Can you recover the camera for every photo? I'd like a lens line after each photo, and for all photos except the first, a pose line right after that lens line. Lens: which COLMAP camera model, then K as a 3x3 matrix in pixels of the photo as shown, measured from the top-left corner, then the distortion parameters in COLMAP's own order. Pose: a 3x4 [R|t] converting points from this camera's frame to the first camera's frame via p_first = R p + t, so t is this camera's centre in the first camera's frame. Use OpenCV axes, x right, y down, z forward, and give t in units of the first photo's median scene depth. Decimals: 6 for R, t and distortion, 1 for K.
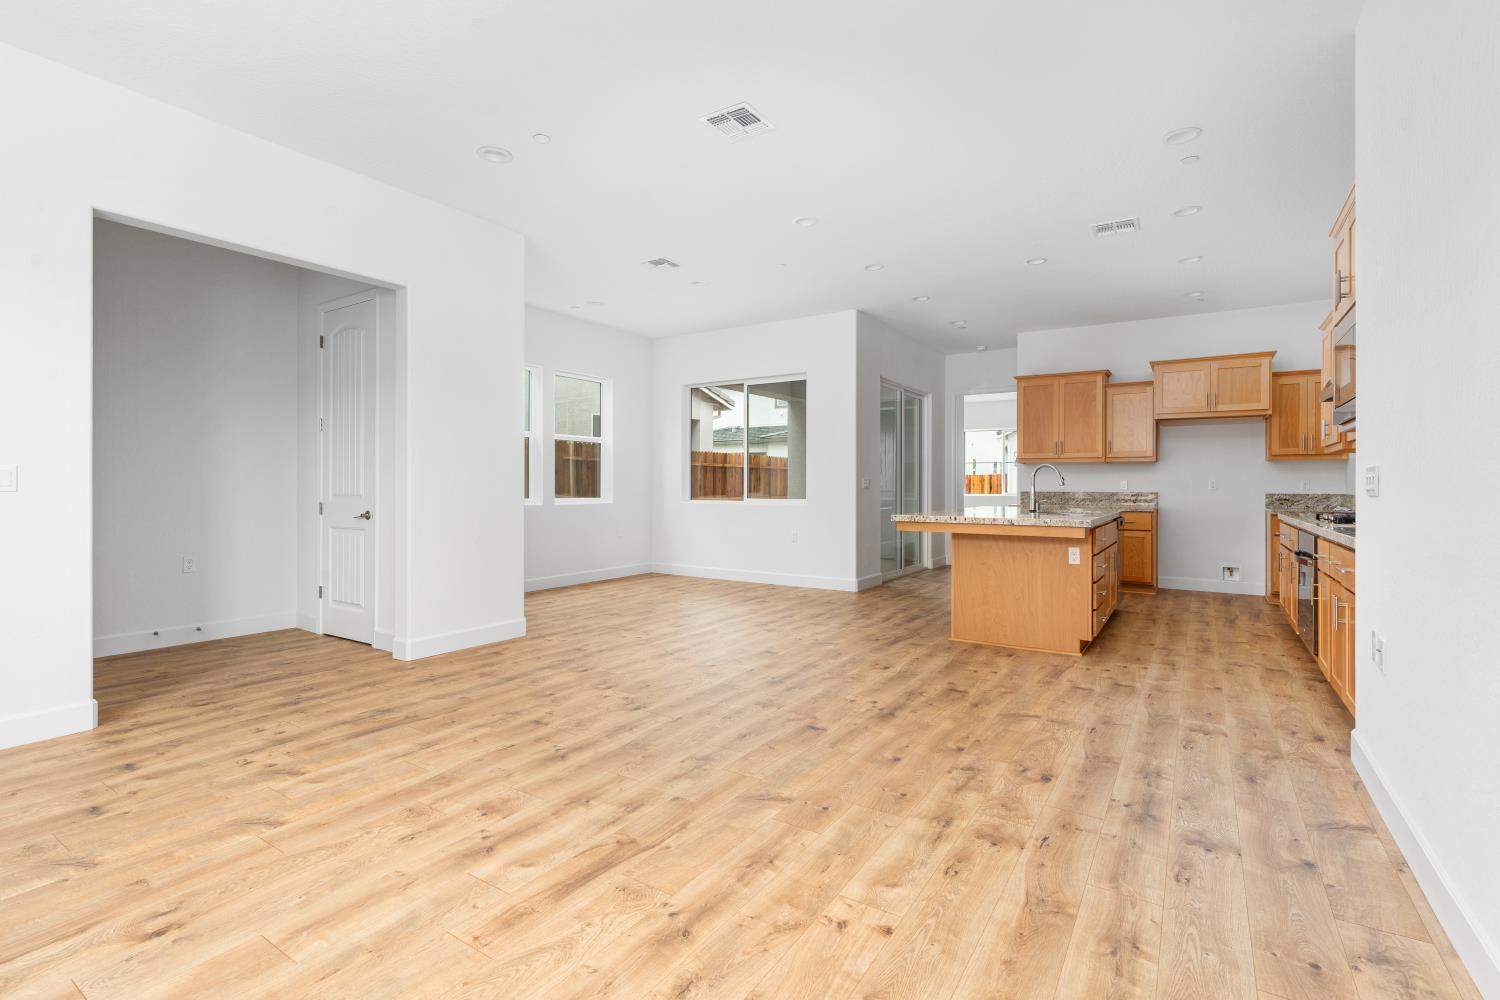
lens RADIAL K [[687.1, 0, 752.5], [0, 687.1, 492.4], [0, 0, 1]] dist [0.011300, 0.000528]
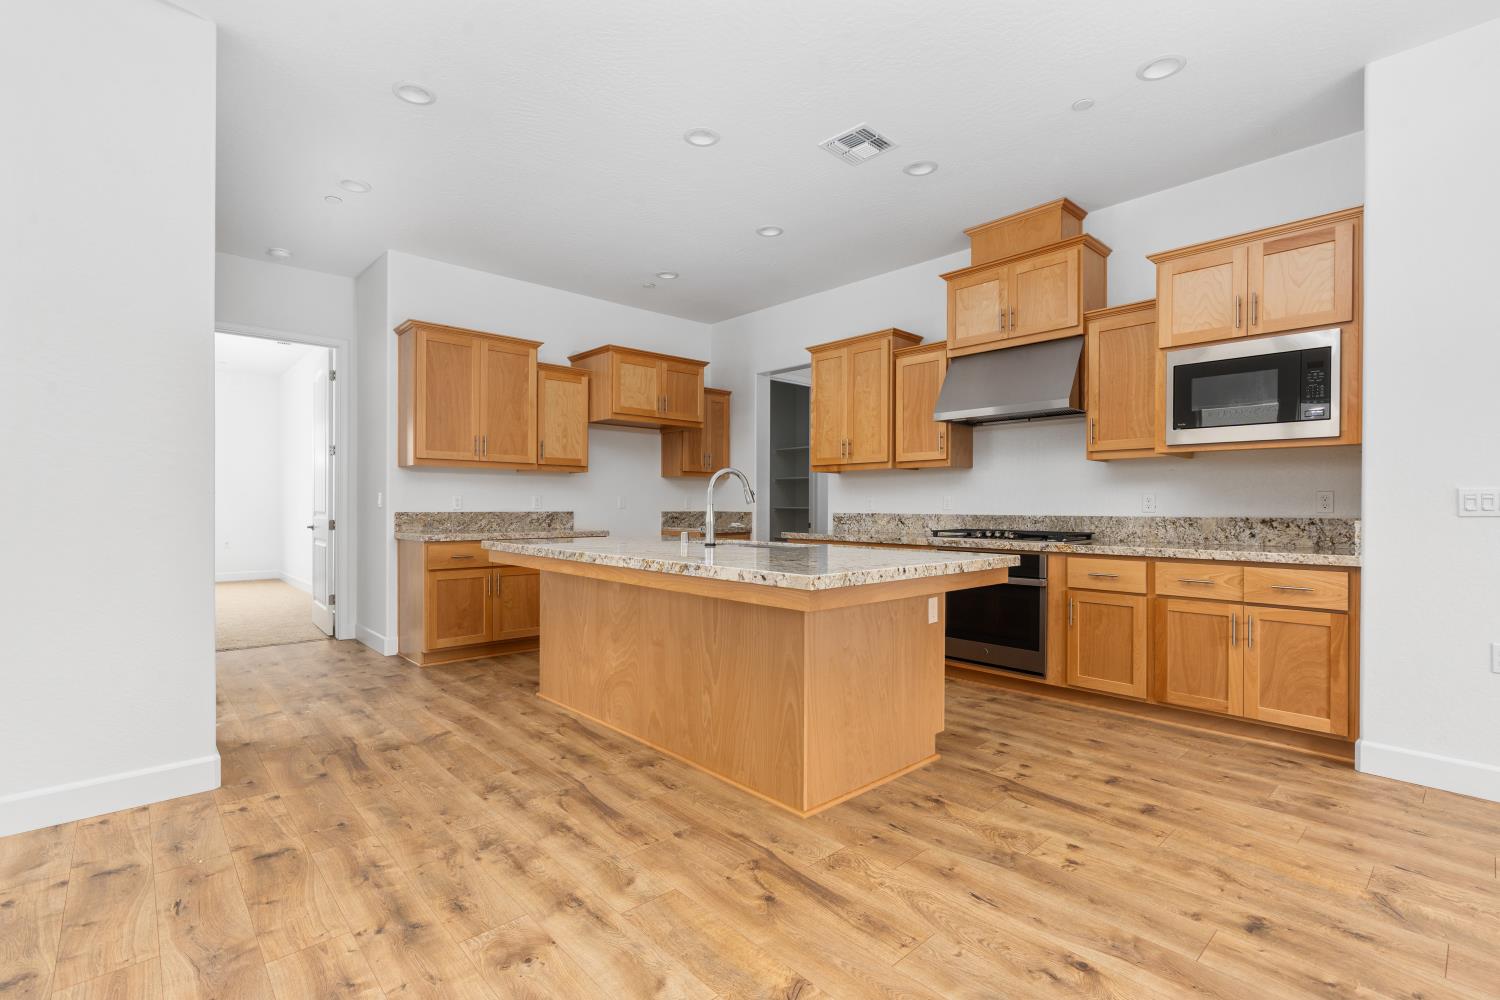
lens RADIAL K [[687.1, 0, 753.1], [0, 687.1, 504.4], [0, 0, 1]] dist [0.011300, 0.000528]
pose [[0.229233, -0.001200, 0.973371, -0.255732], [0.005343, 0.999986, -0.000026, -0.013132], [-0.973357, 0.005207, 0.229236, 1.191543]]
